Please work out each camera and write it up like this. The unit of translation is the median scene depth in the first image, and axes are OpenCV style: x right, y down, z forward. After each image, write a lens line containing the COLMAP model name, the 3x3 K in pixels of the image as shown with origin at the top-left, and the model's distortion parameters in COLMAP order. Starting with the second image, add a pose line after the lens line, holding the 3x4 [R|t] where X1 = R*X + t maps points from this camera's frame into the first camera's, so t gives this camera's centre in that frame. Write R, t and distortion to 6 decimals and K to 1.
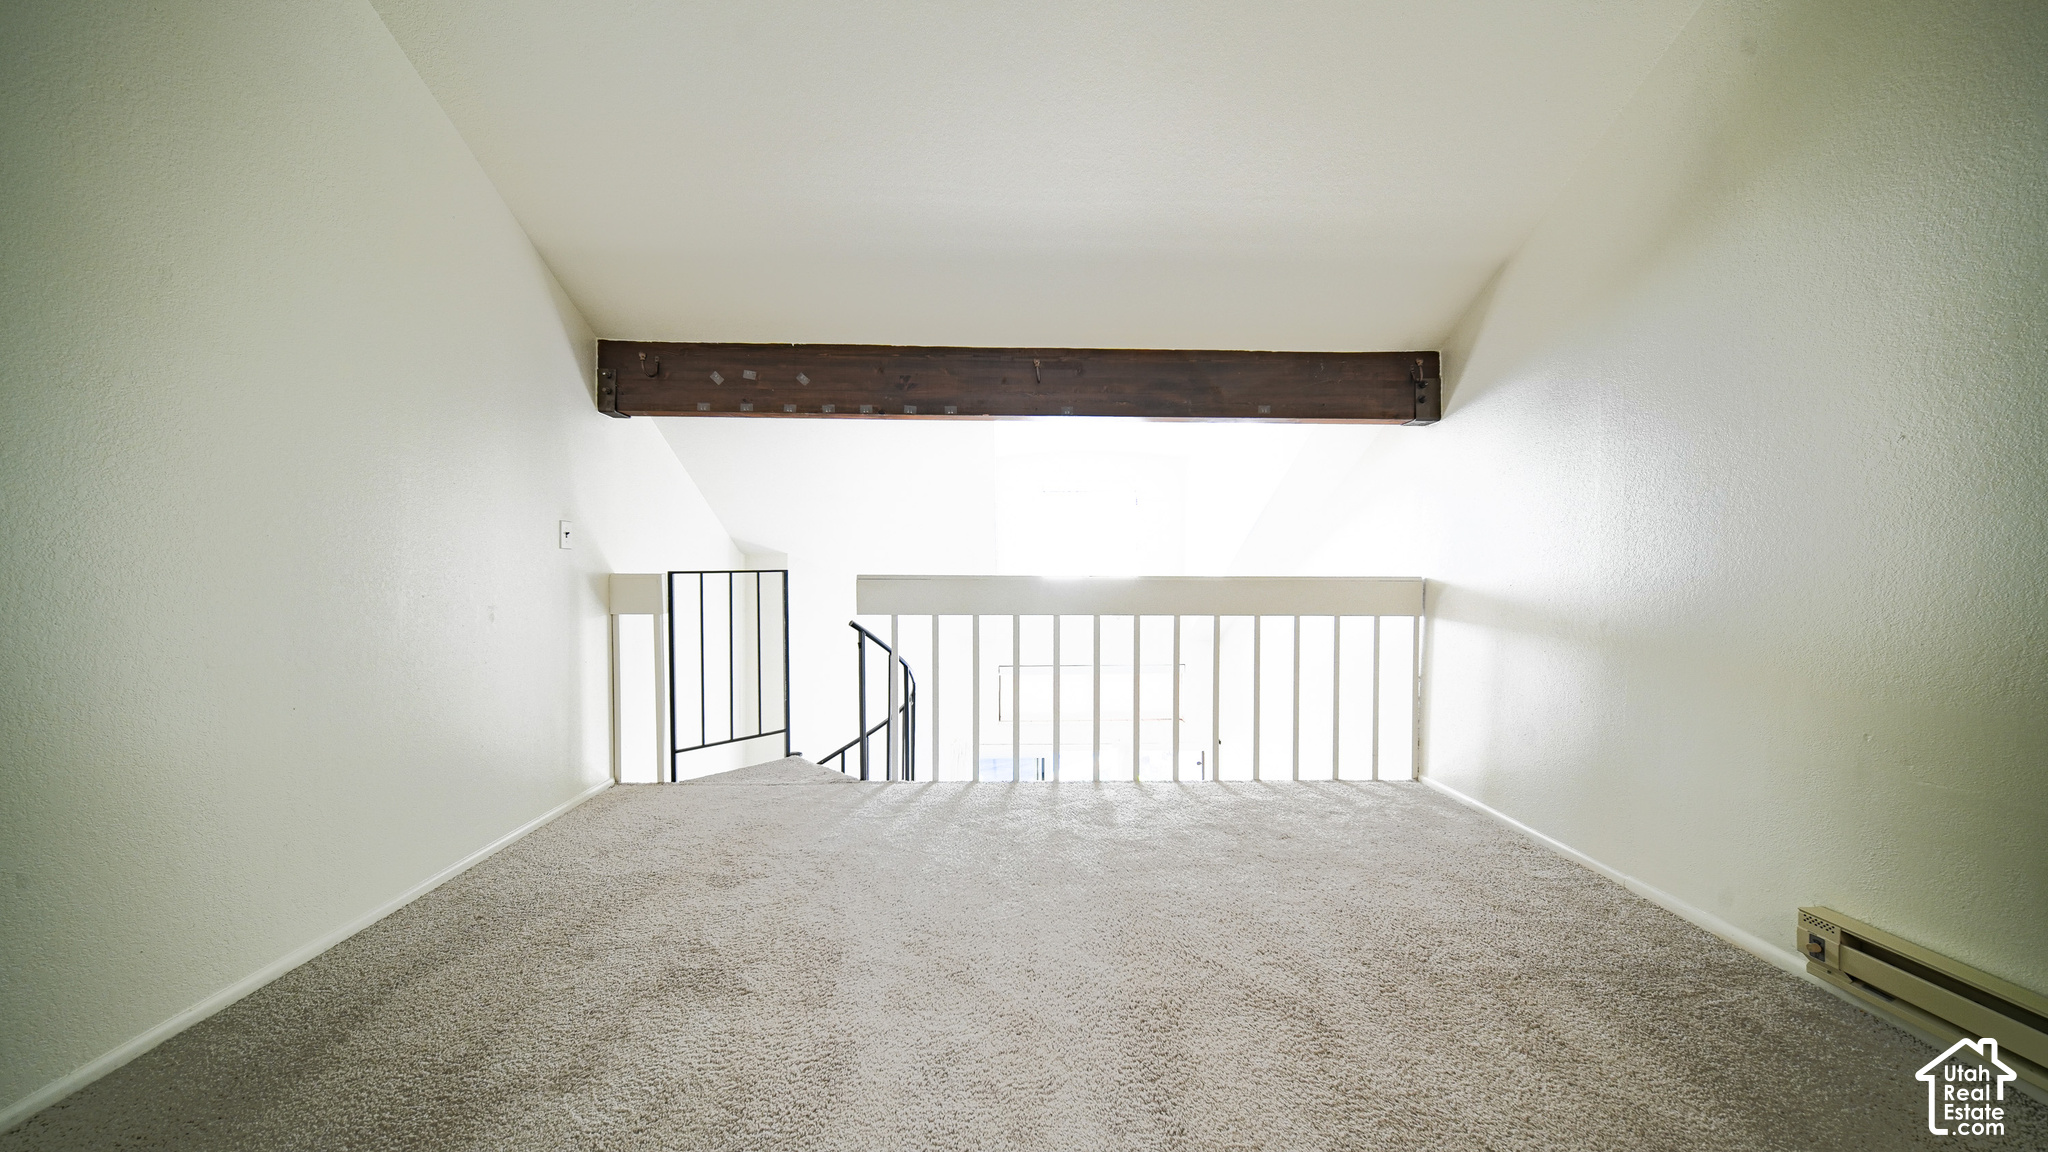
lens RADIAL K [[720.3, 0, 1024.0], [0, 720.3, 576.0], [0, 0, 1]] dist [-0.009651, -0.000137]
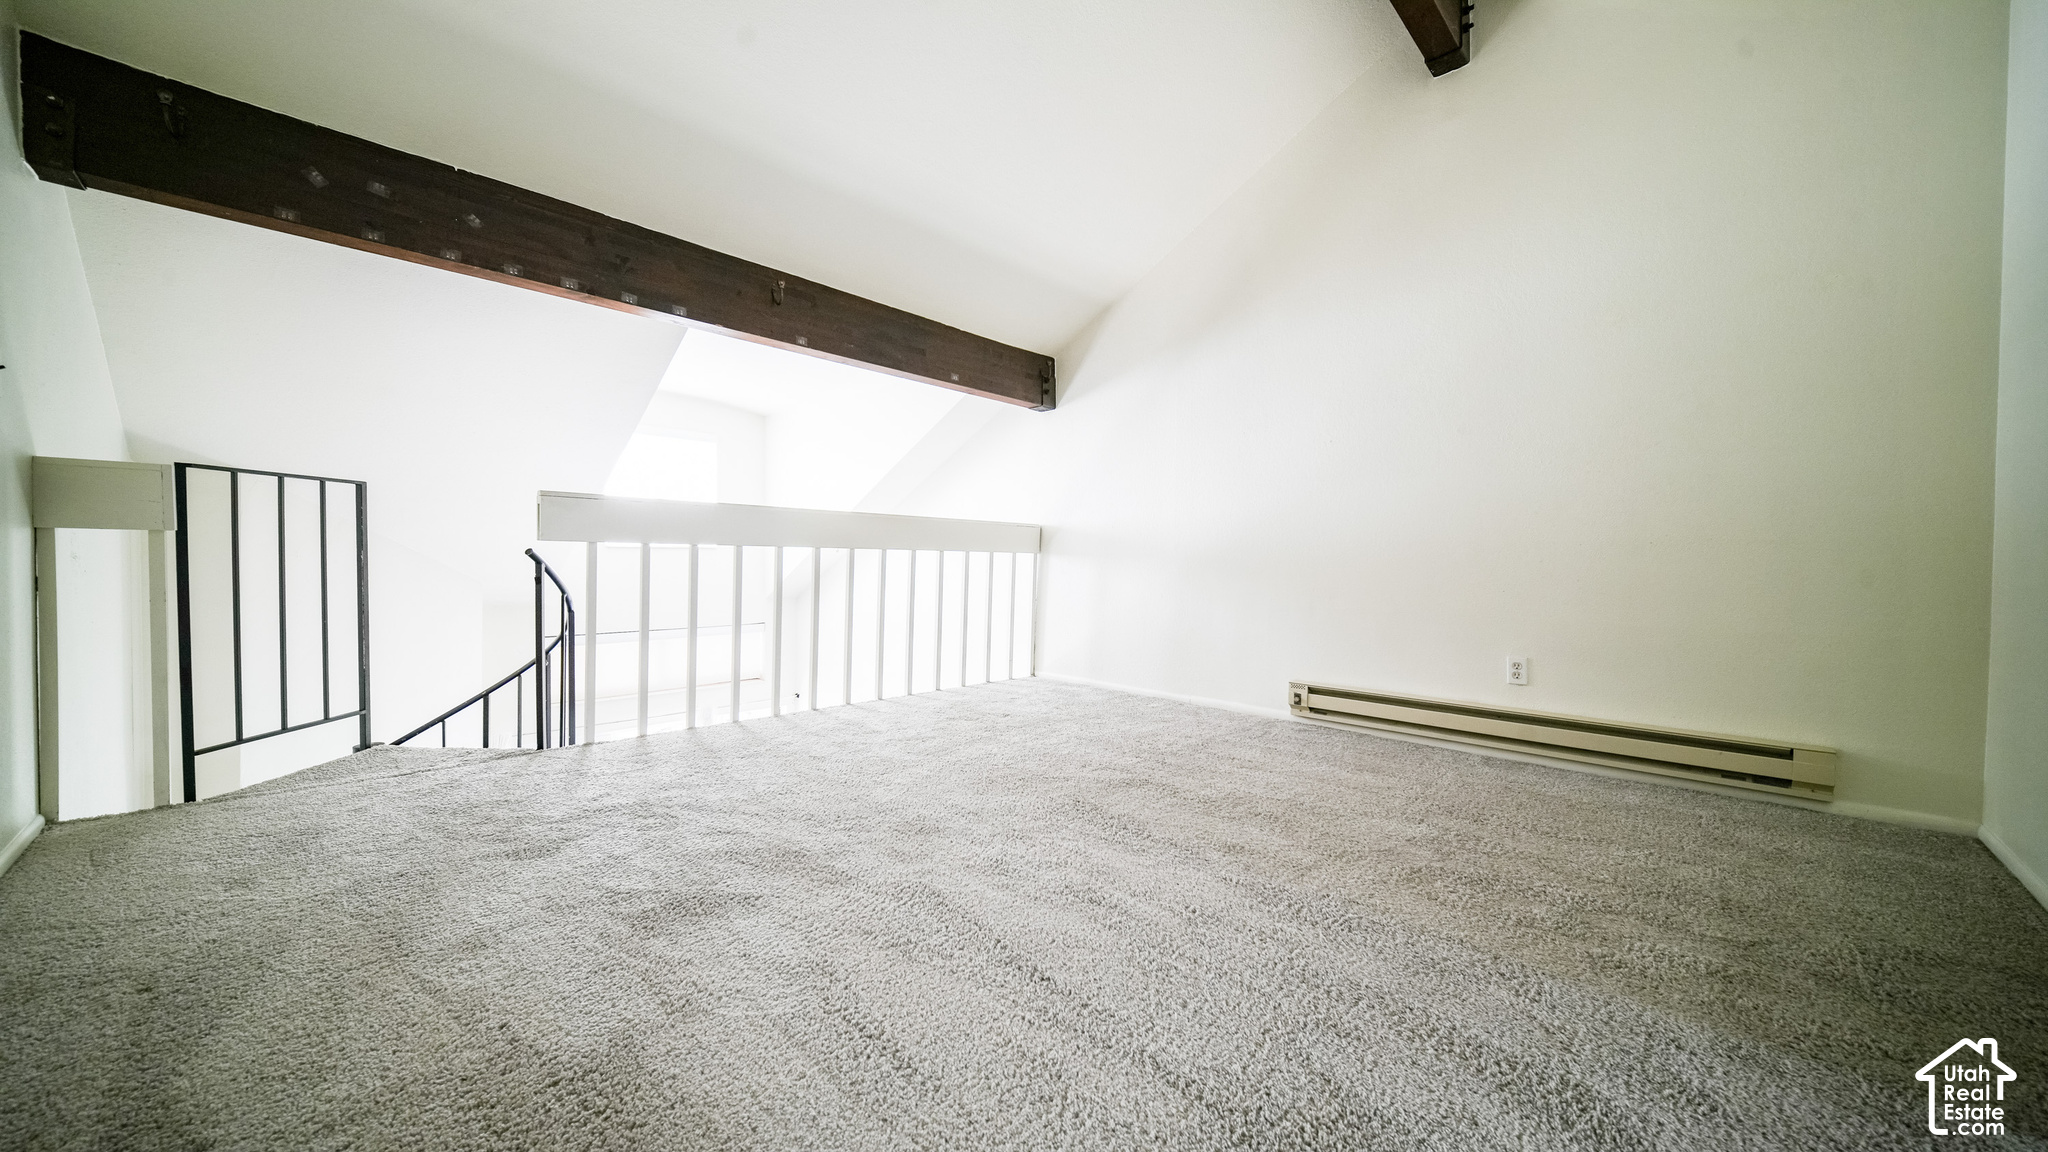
lens RADIAL K [[717.1, 0, 1024.0], [0, 717.1, 576.0], [0, 0, 1]] dist [-0.000529, -0.011611]
pose [[0.711526, -0.003832, 0.702650, -0.409391], [0.000551, 0.999988, 0.004896, 0.091298], [-0.702660, -0.003097, 0.711519, 0.067280]]
